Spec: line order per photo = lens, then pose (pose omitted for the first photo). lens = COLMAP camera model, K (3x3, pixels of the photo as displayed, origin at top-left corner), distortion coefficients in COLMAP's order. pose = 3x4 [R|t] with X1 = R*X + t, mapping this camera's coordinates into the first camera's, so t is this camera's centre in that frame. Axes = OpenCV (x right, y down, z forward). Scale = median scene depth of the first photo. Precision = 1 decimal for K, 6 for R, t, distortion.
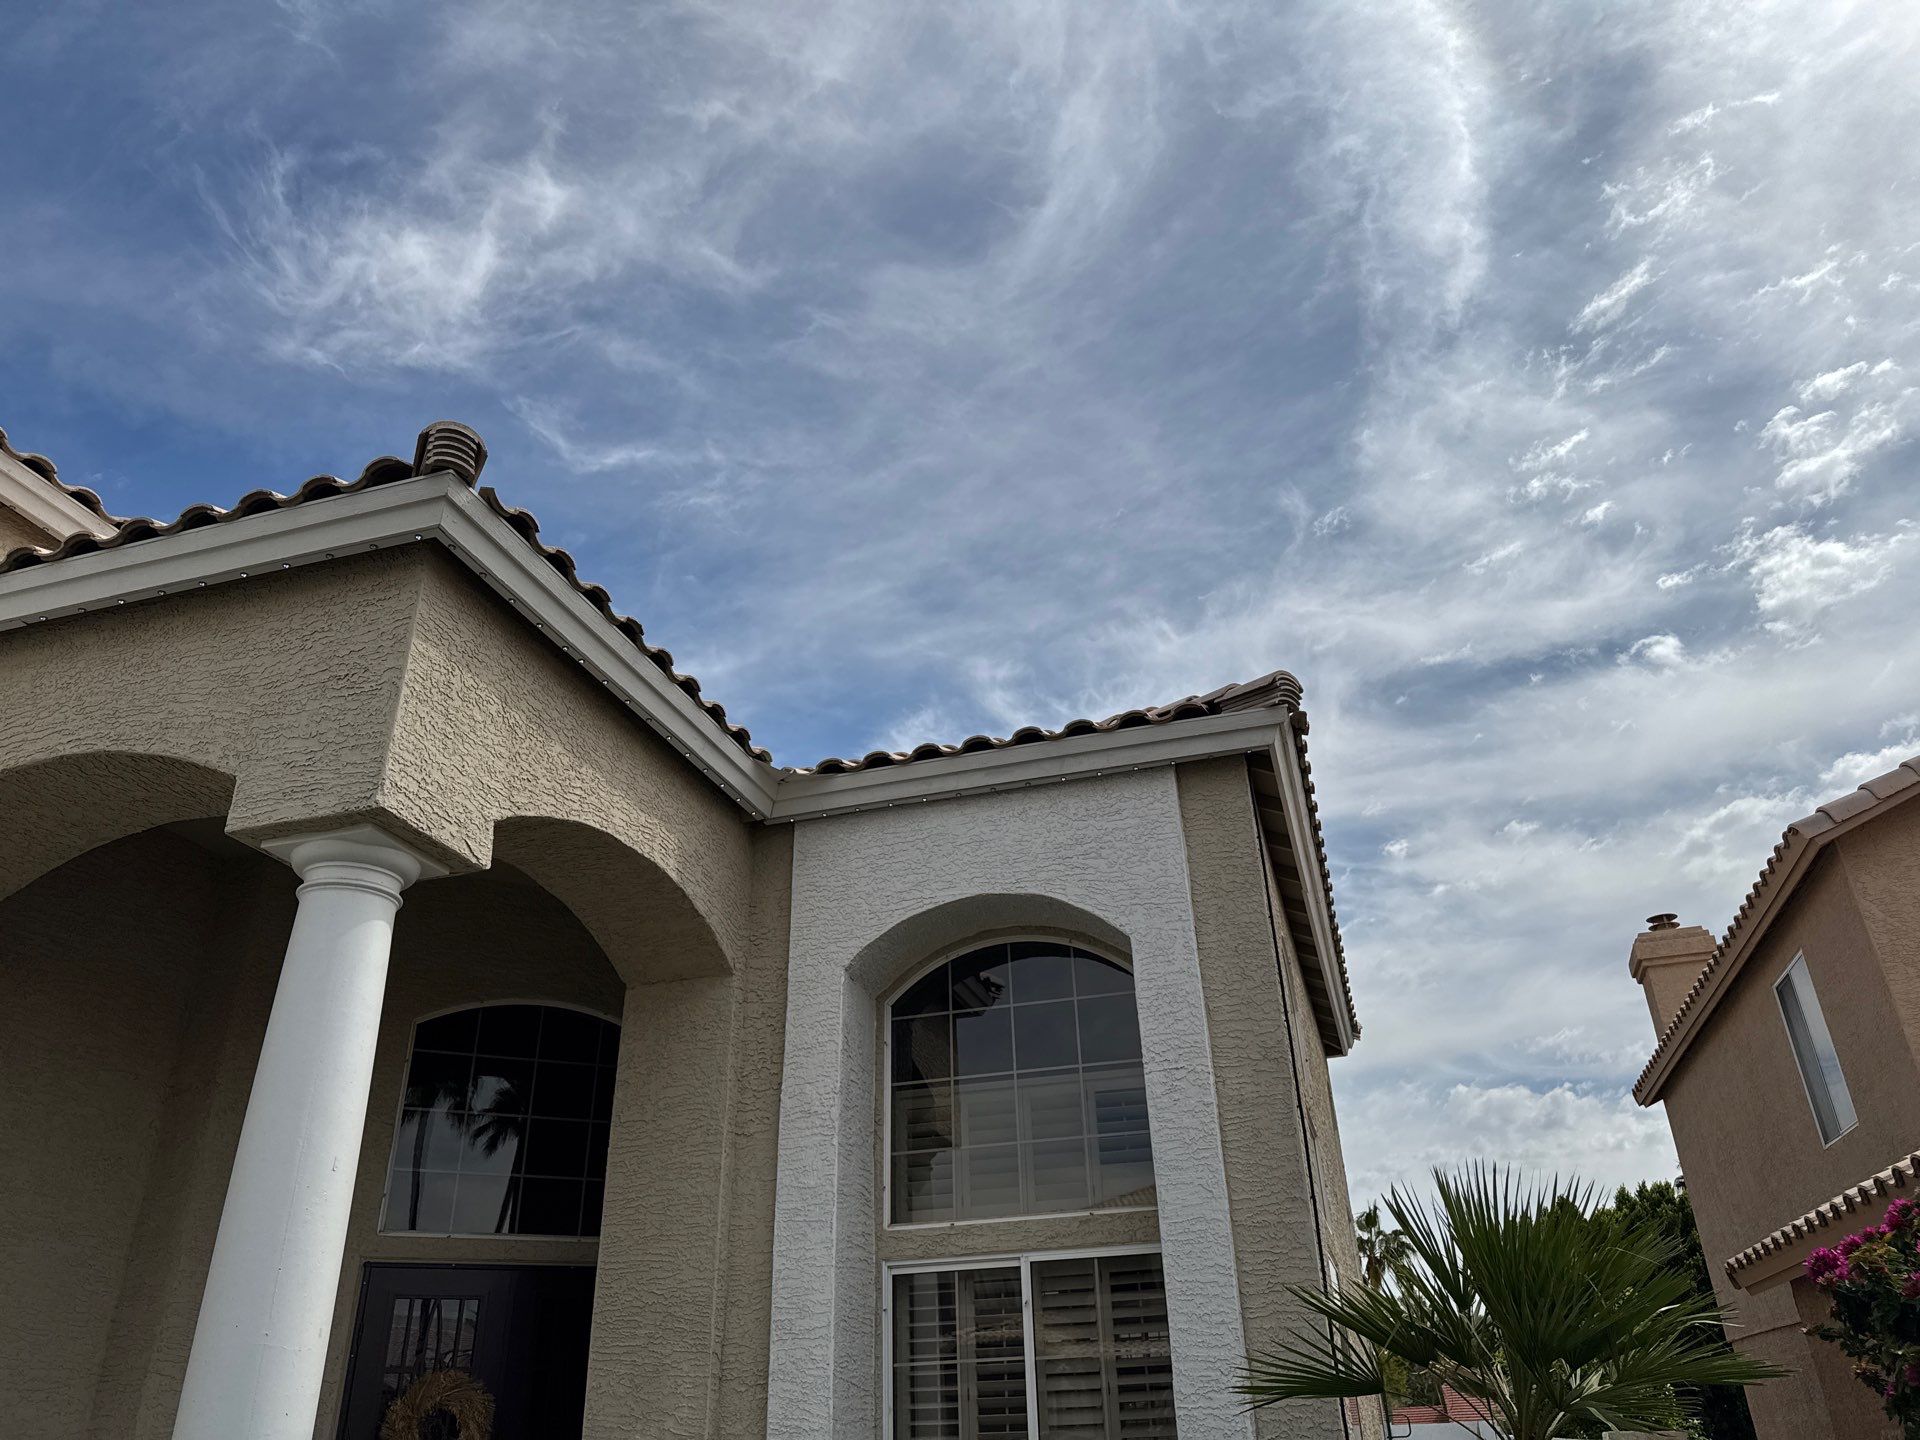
lens RADIAL K [[1345.0, 0, 960.0], [0, 1345.0, 720.0], [0, 0, 1]] dist [0.218933, -0.409835]
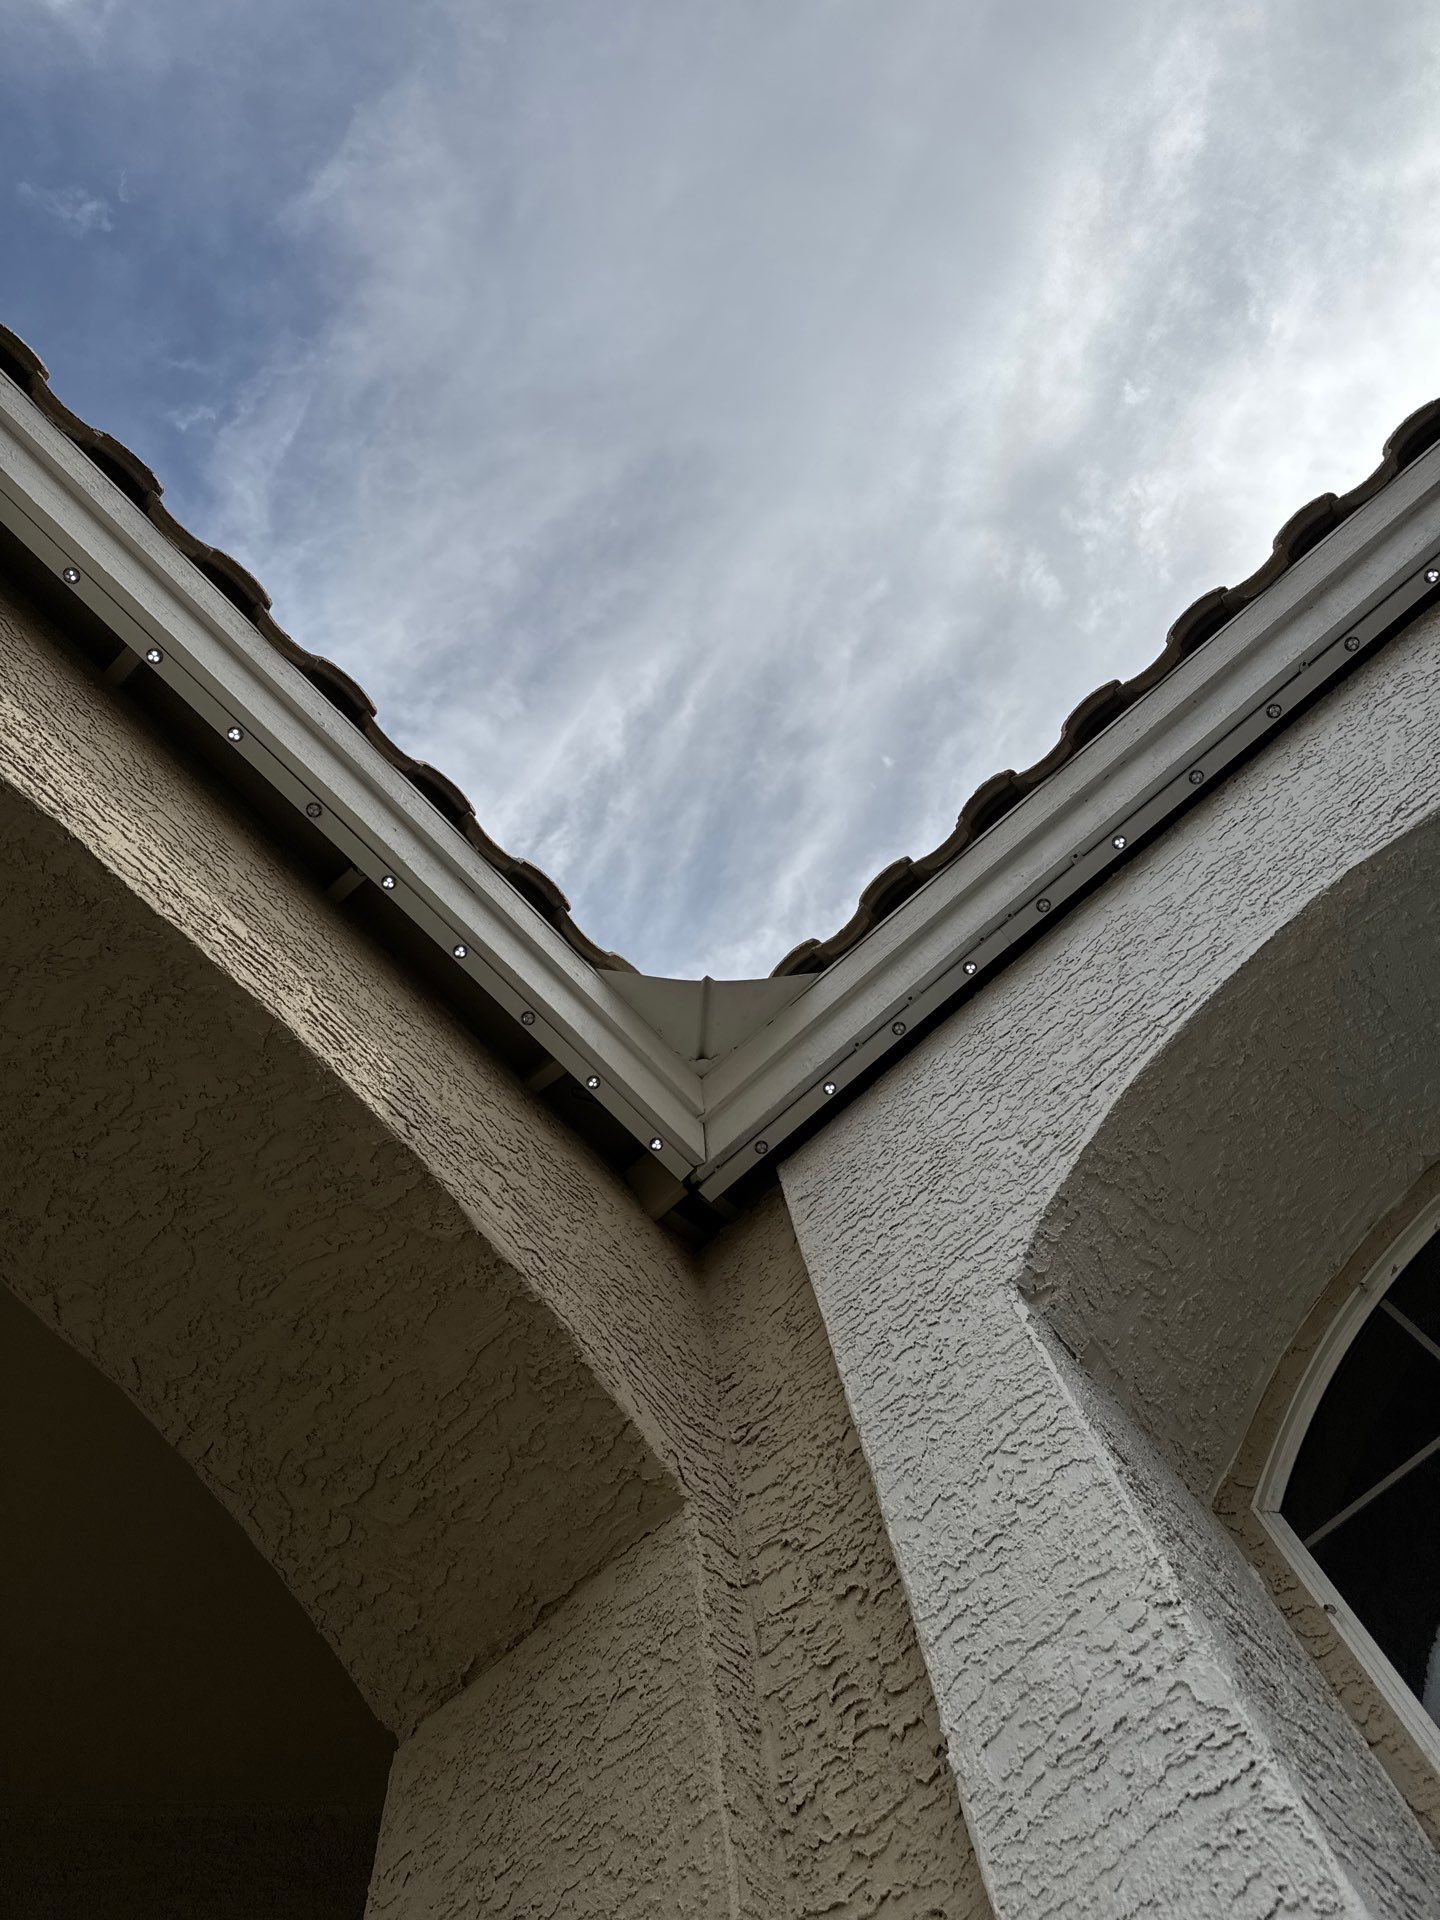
lens RADIAL K [[1345.0, 0, 755.3], [0, 1345.0, 960.7], [0, 0, 1]] dist [0.218933, -0.409835]
pose [[0.909136, -0.414918, -0.036271, -0.056834], [0.264695, 0.642819, -0.718832, 0.195620], [0.321572, 0.643915, 0.694237, 0.435532]]
